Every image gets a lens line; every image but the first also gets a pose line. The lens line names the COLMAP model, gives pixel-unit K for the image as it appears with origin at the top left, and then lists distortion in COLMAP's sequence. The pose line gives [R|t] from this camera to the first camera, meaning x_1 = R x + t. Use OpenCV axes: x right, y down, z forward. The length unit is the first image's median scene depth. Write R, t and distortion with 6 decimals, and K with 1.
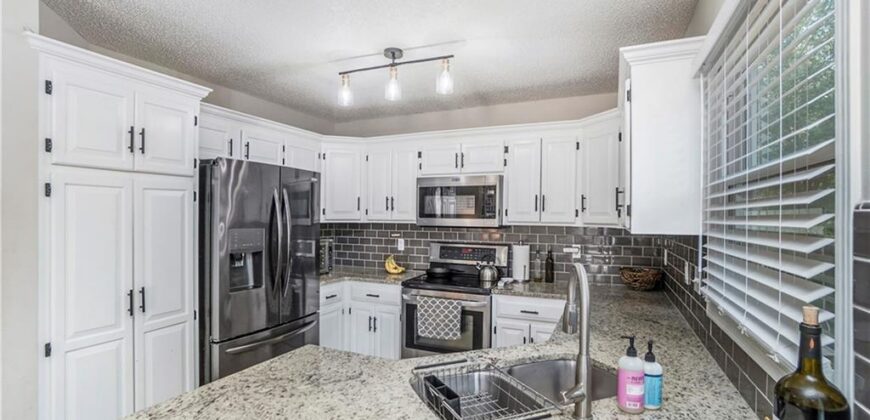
lens RADIAL K [[404.6, 0, 436.5], [0, 404.6, 216.7], [0, 0, 1]] dist [-0.024954, 0.000526]
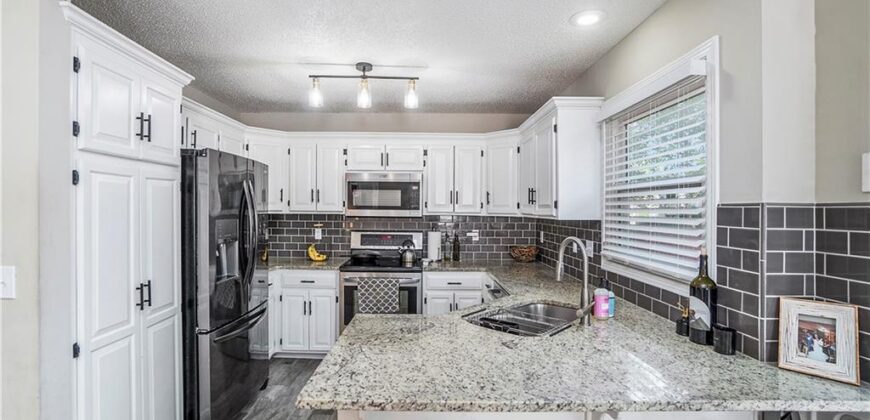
lens RADIAL K [[391.2, 0, 435.0], [0, 391.2, 210.0], [0, 0, 1]] dist [-0.034003, 0.000207]
pose [[0.908141, 0.001362, 0.418663, -0.315200], [-0.003254, 0.999987, 0.003803, 0.000850], [-0.418652, -0.004816, 0.908134, -0.083663]]
